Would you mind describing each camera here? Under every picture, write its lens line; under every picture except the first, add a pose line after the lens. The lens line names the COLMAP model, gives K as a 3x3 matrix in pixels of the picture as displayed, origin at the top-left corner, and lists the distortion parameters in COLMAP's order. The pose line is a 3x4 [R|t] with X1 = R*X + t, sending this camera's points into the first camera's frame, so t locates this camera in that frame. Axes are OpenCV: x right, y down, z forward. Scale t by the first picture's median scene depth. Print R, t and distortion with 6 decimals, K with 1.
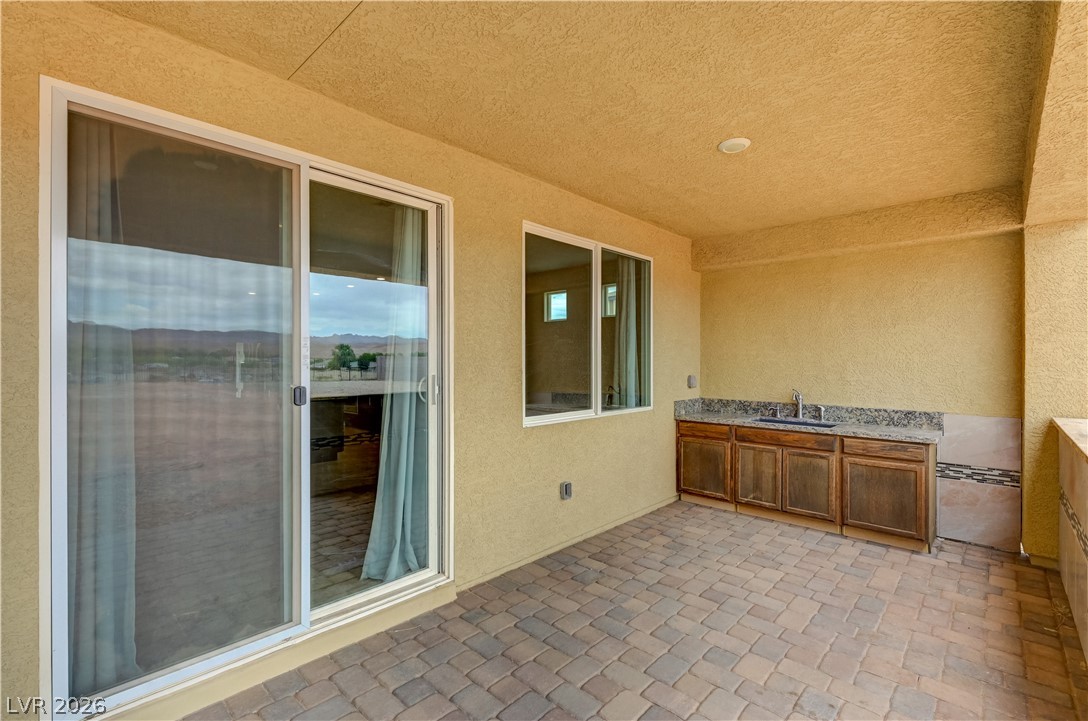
lens RADIAL K [[481.1, 0, 561.2], [0, 481.1, 360.5], [0, 0, 1]] dist [-0.000186, -0.000675]
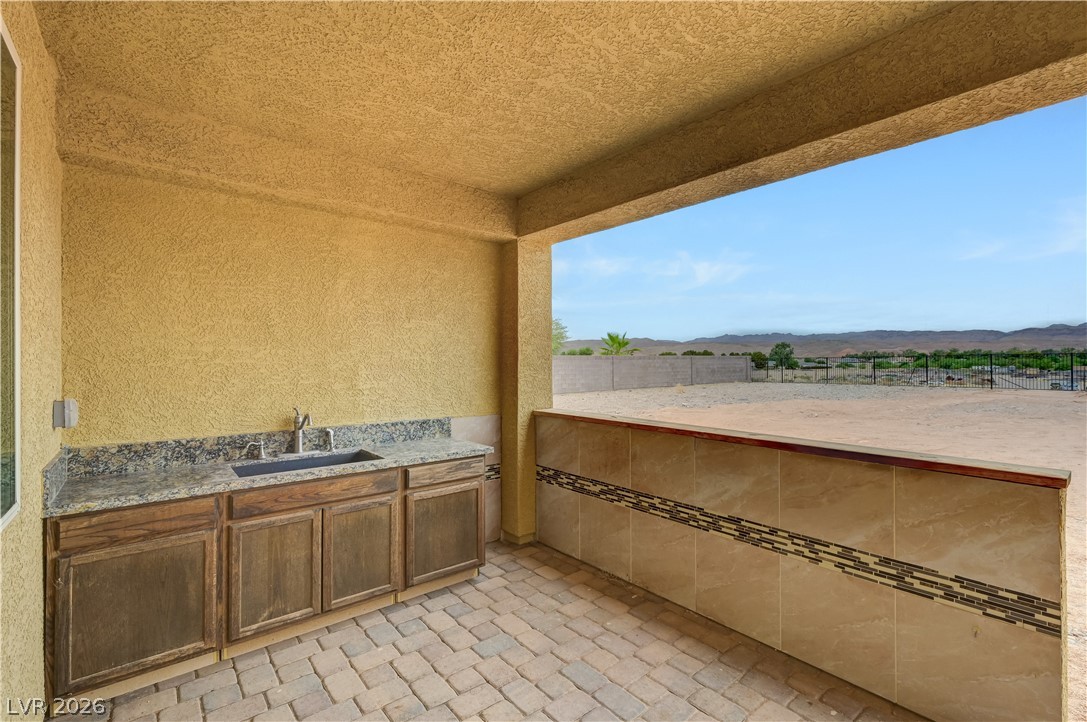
lens RADIAL K [[480.7, 0, 538.3], [0, 480.7, 357.3], [0, 0, 1]] dist [-0.000186, -0.000675]
pose [[0.158313, 0.003340, 0.987383, -0.093469], [0.002789, 0.999989, -0.003830, -0.003630], [-0.987385, 0.003361, 0.158302, 0.649764]]
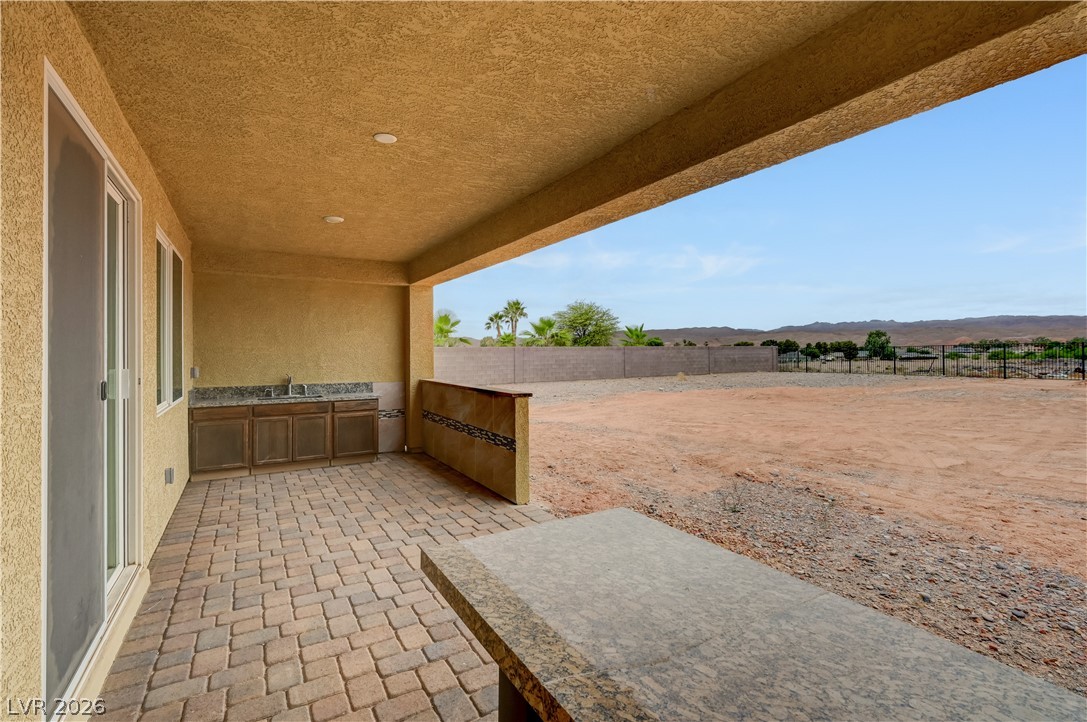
lens RADIAL K [[480.7, 0, 530.9], [0, 480.7, 347.9], [0, 0, 1]] dist [-0.000186, -0.000675]
pose [[0.308578, 0.003083, 0.951194, -0.657379], [0.006683, 0.999963, -0.005409, -0.002571], [-0.951176, 0.008026, 0.308546, -0.082842]]
